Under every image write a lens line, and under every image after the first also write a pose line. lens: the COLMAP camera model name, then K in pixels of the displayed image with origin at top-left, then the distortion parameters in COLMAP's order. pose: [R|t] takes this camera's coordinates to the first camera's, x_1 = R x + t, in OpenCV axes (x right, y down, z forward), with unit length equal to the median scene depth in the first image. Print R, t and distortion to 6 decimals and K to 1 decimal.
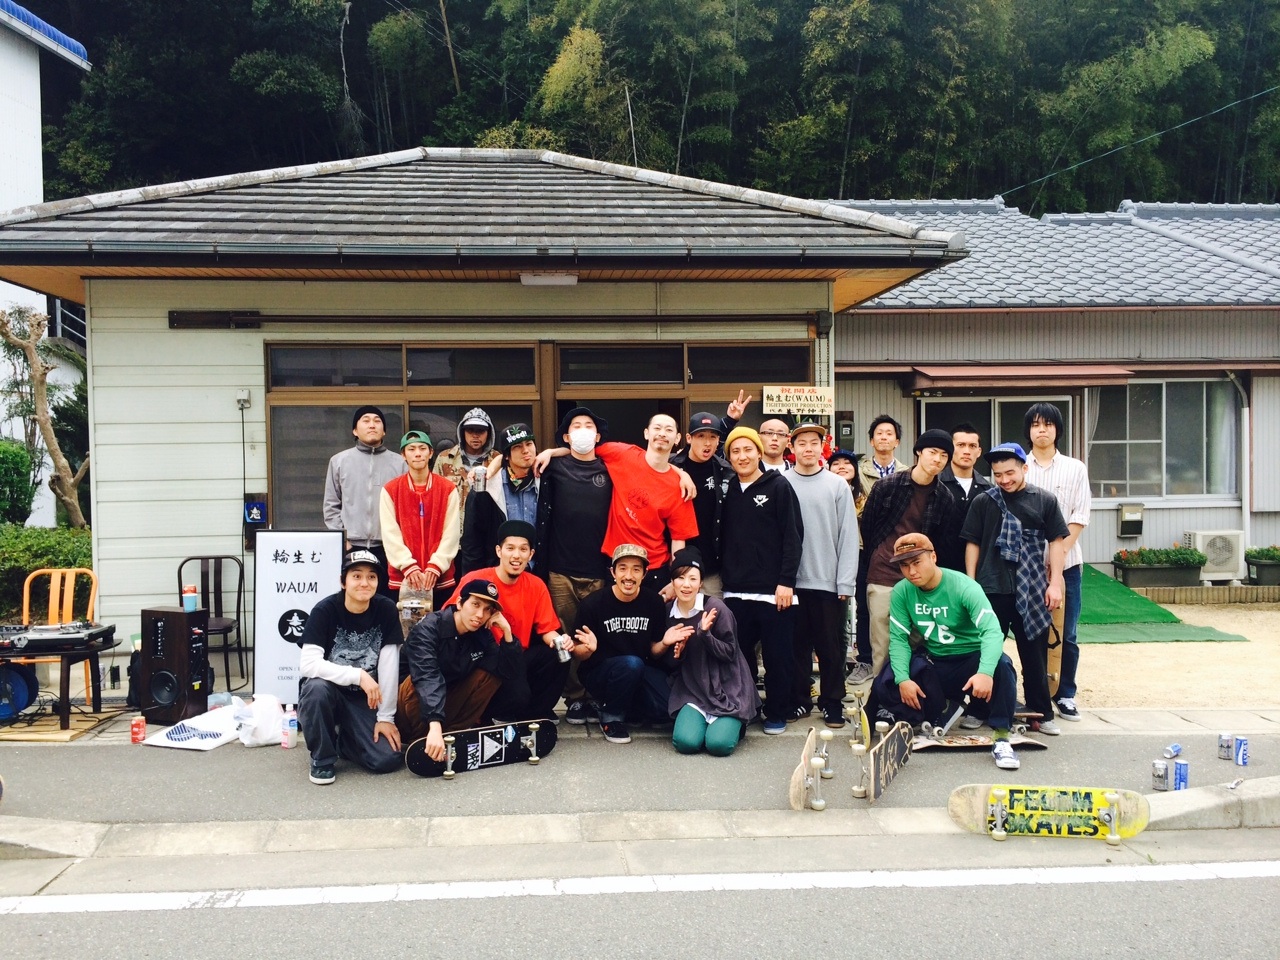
lens RADIAL K [[1084.9, 0, 640.0], [0, 1084.9, 480.0], [0, 0, 1]] dist [0.076824, -0.114542]
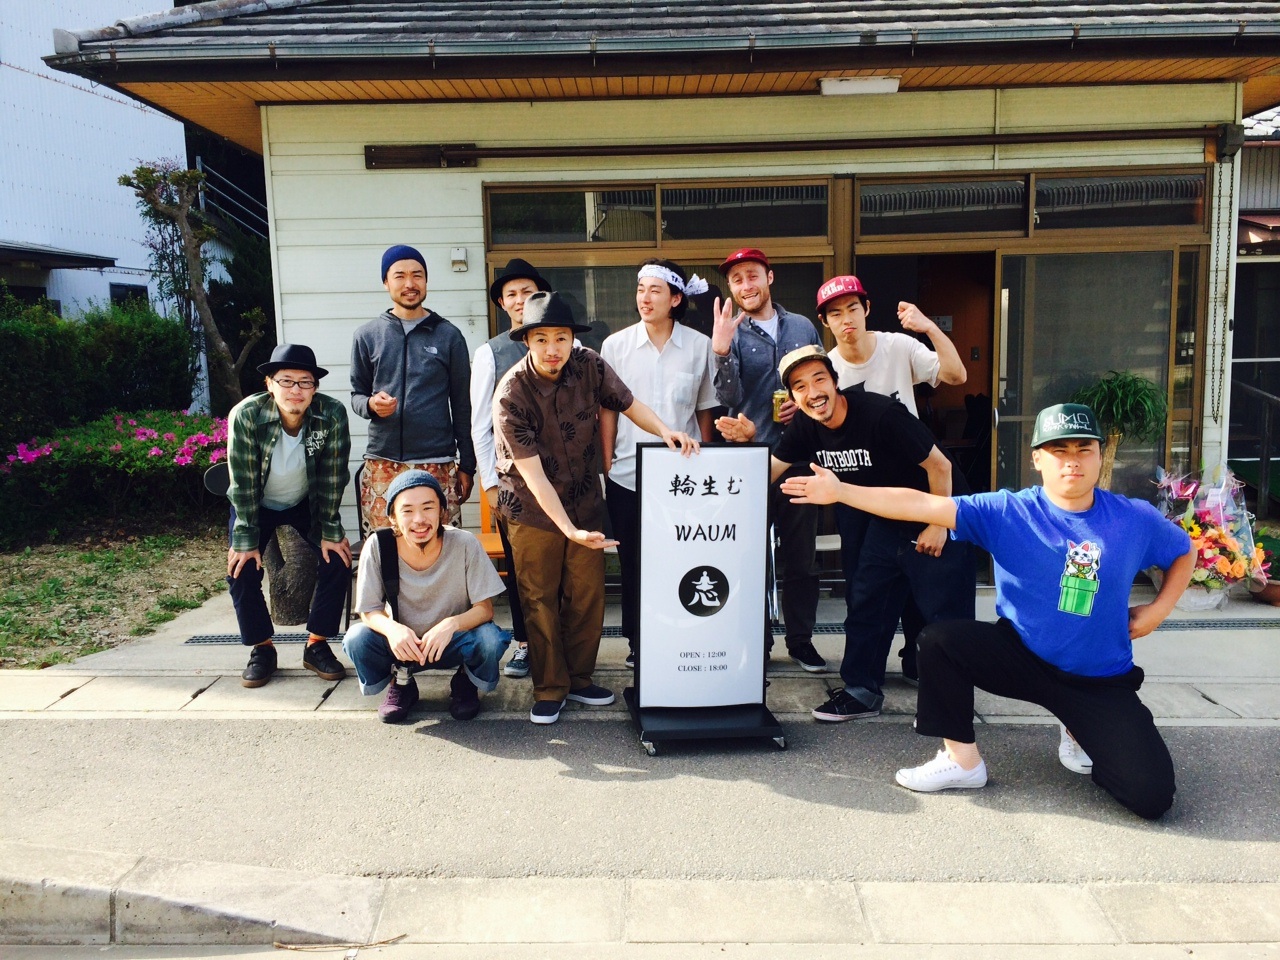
lens RADIAL K [[1102.5, 0, 640.0], [0, 1102.5, 480.0], [0, 0, 1]] dist [0.090080, -0.140616]
pose [[0.994411, 0.004608, -0.105480, -0.148357], [0.006207, 0.994768, 0.101972, 0.002126], [0.105398, -0.102057, 0.989179, 0.212490]]
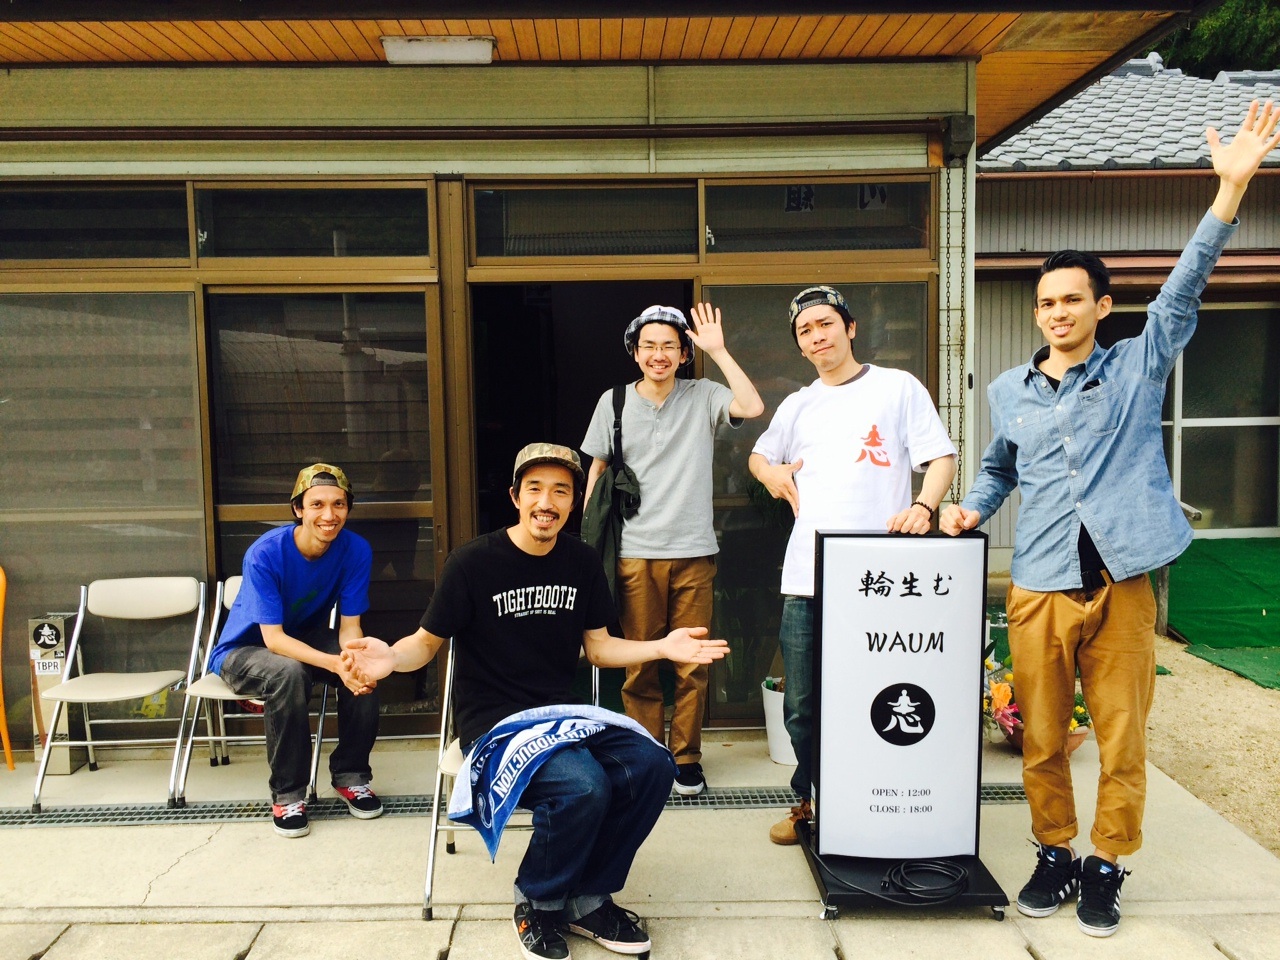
lens RADIAL K [[1112.6, 0, 639.1], [0, 1112.6, 465.2], [0, 0, 1]] dist [0.065419, -0.009609]
pose [[0.997867, -0.000926, -0.065278, 0.049101], [0.003220, 0.999381, 0.035037, -0.000559], [0.065205, -0.035172, 0.997252, 0.446053]]
